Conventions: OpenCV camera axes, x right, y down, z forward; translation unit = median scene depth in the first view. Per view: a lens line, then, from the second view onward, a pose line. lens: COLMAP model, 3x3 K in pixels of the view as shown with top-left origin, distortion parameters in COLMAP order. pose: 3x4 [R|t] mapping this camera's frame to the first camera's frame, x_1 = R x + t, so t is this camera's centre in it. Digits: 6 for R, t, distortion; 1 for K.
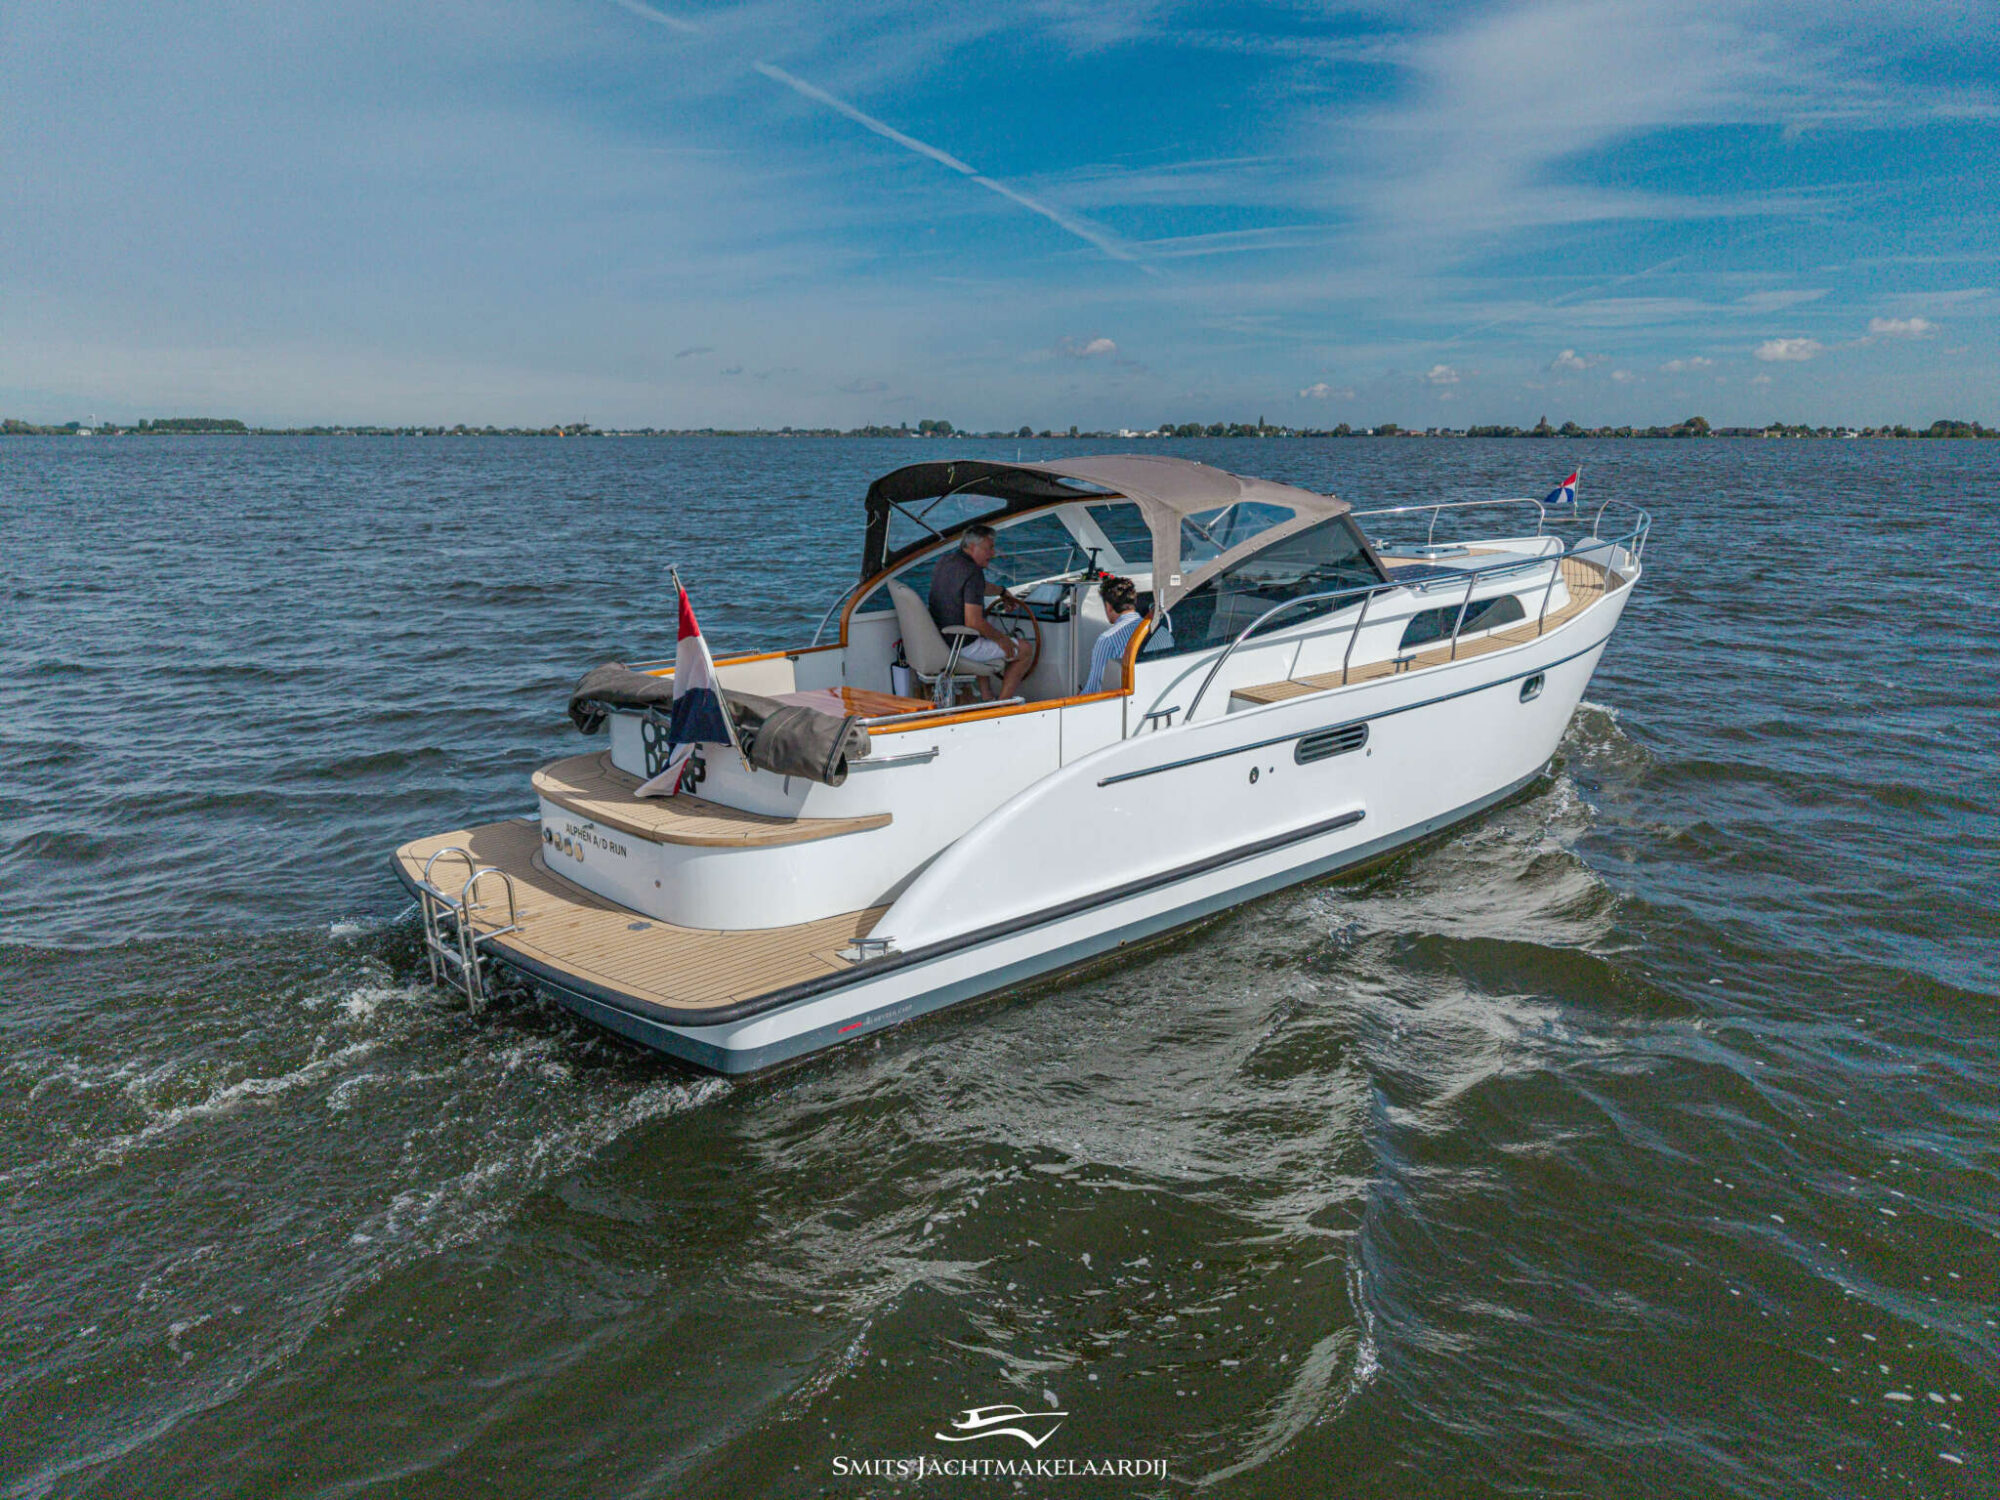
lens RADIAL K [[1361.8, 0, 945.4], [0, 1361.8, 741.1], [0, 0, 1]] dist [0.060201, -0.000620]
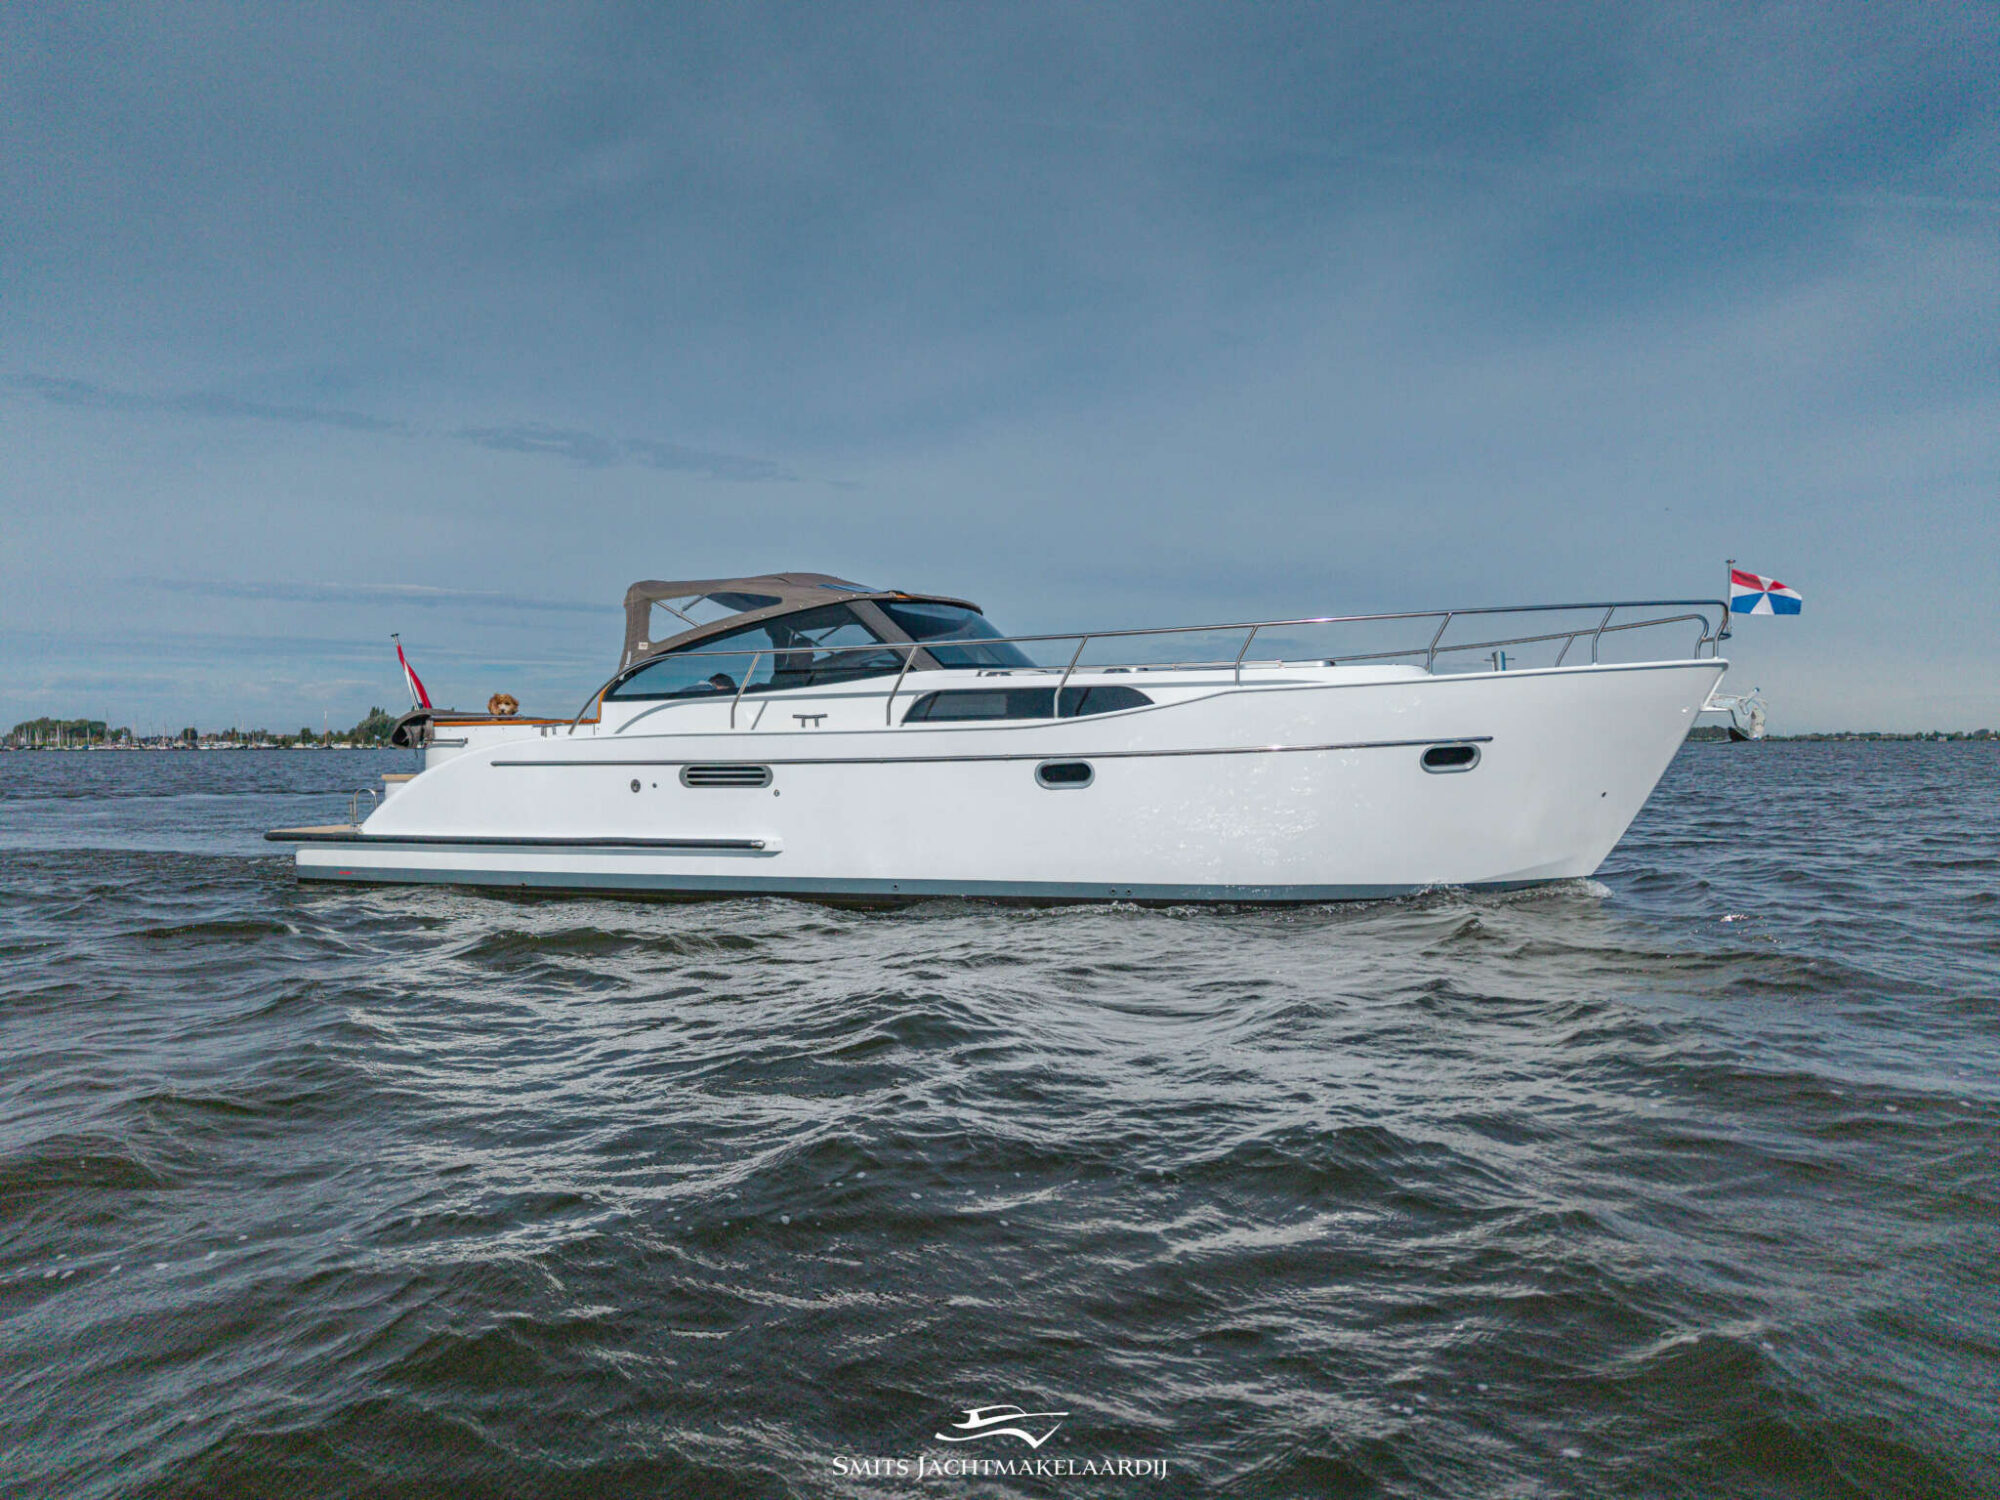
lens RADIAL K [[1405.2, 0, 1000.0], [0, 1405.2, 750.0], [0, 0, 1]] dist [-0.043028, -0.000958]
pose [[0.499486, -0.005305, -0.866306, 1.446782], [-0.188467, 0.975366, -0.114637, 0.073362], [0.845573, 0.220529, 0.486182, 0.576652]]
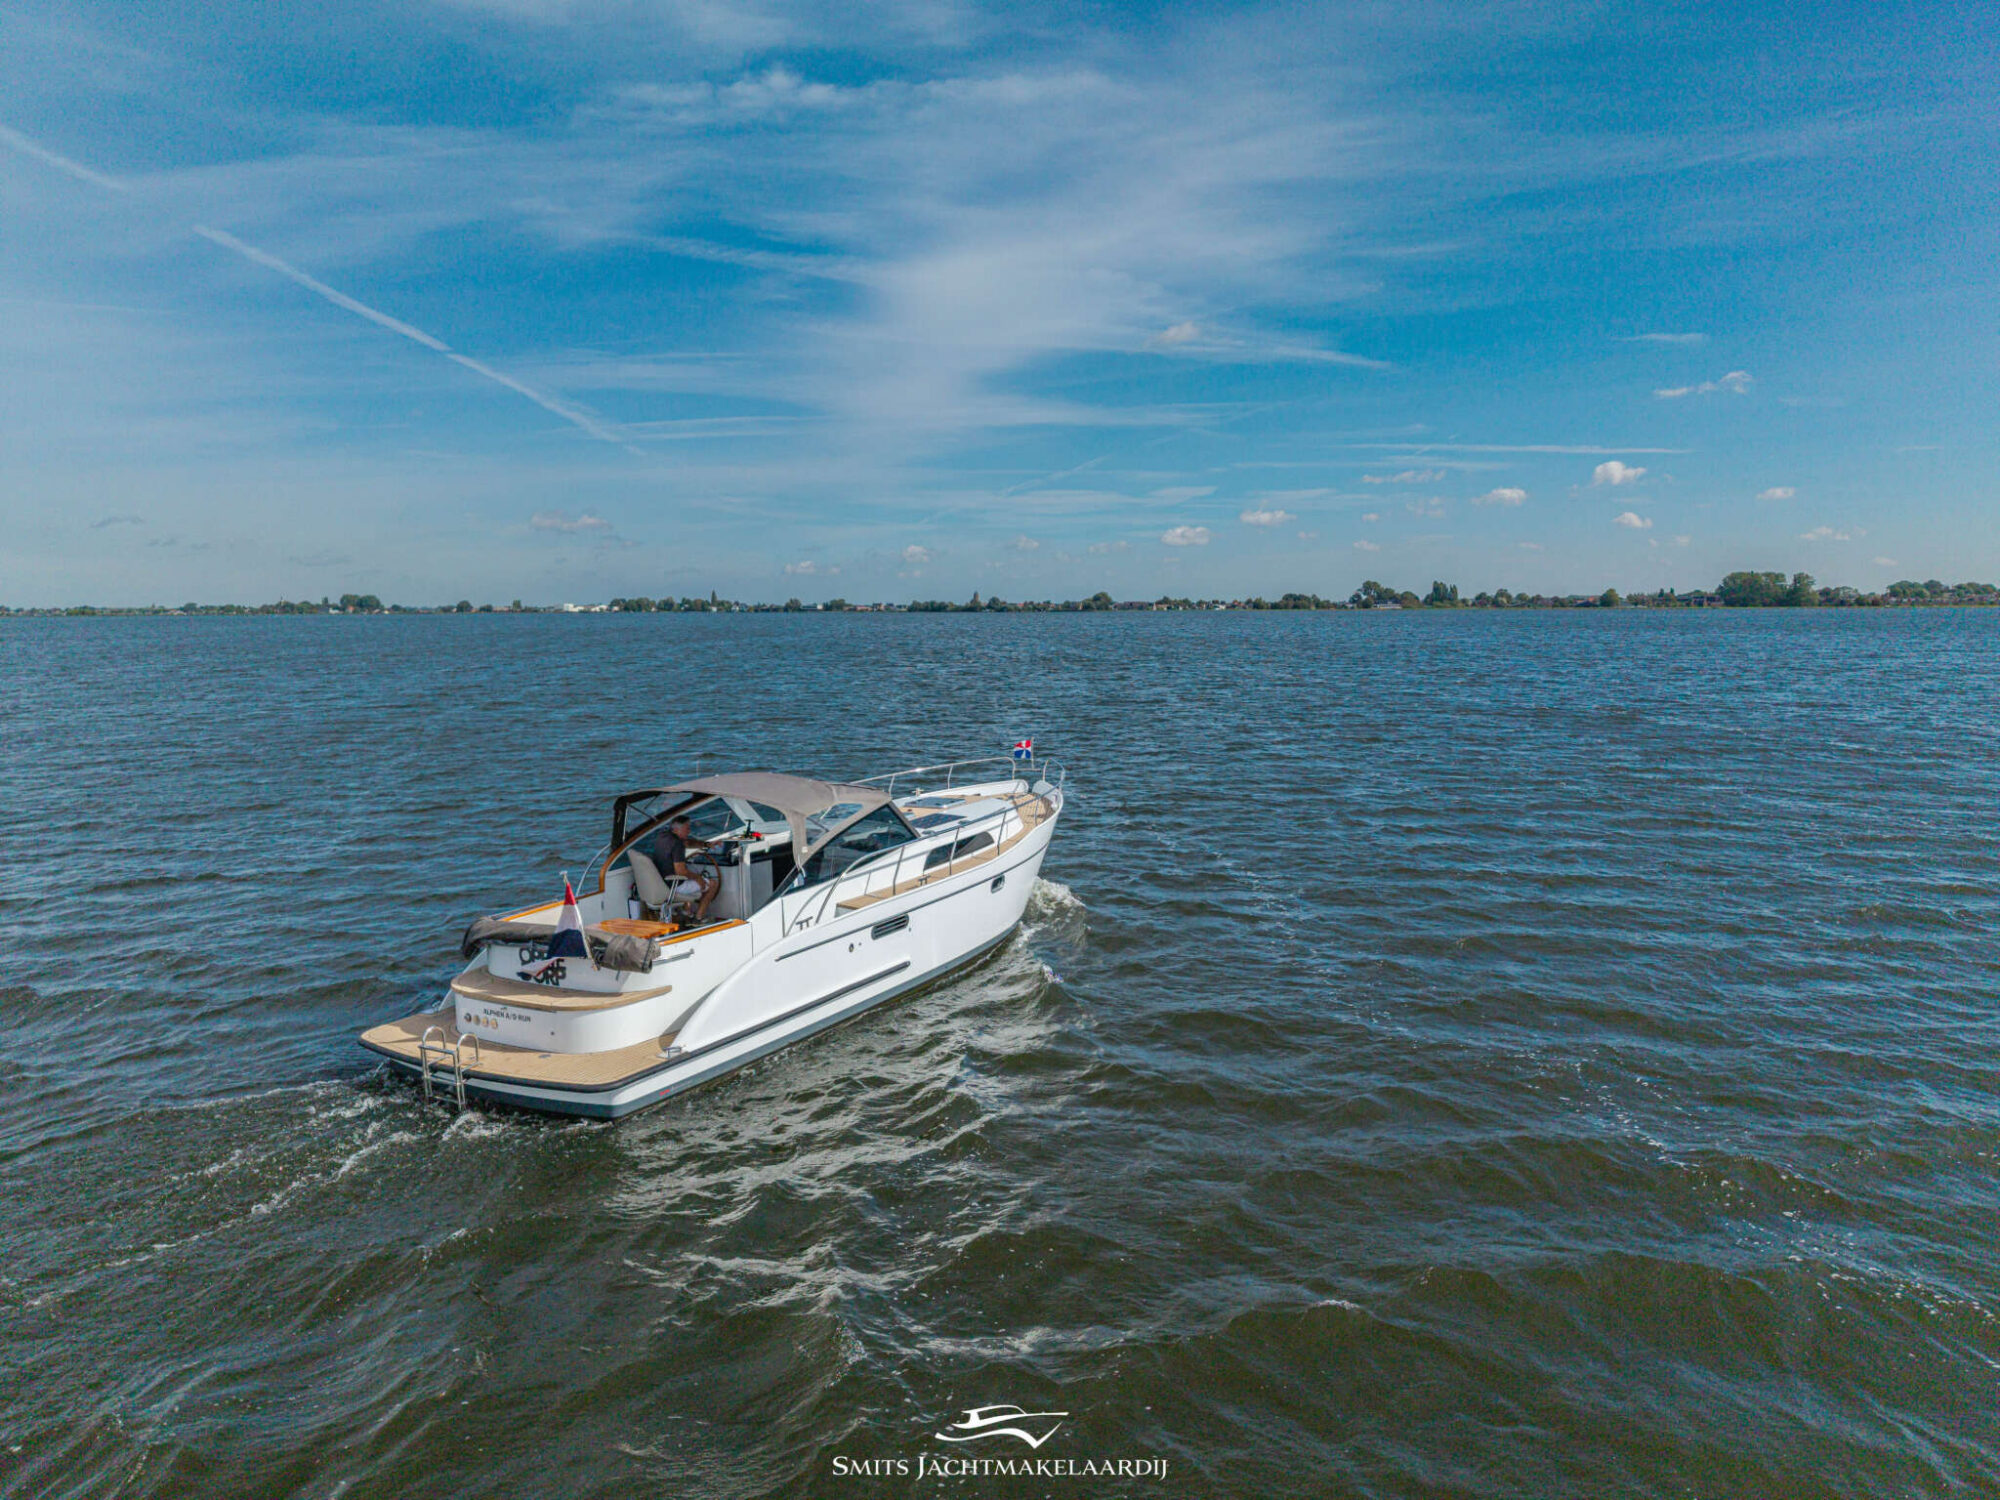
lens RADIAL K [[1405.2, 0, 1000.0], [0, 1405.2, 750.0], [0, 0, 1]] dist [-0.043028, -0.000958]
pose [[0.944208, -0.048901, 0.325700, -0.184855], [0.086389, 0.991063, -0.101643, -0.029066], [-0.317819, 0.124109, 0.939994, -0.858955]]
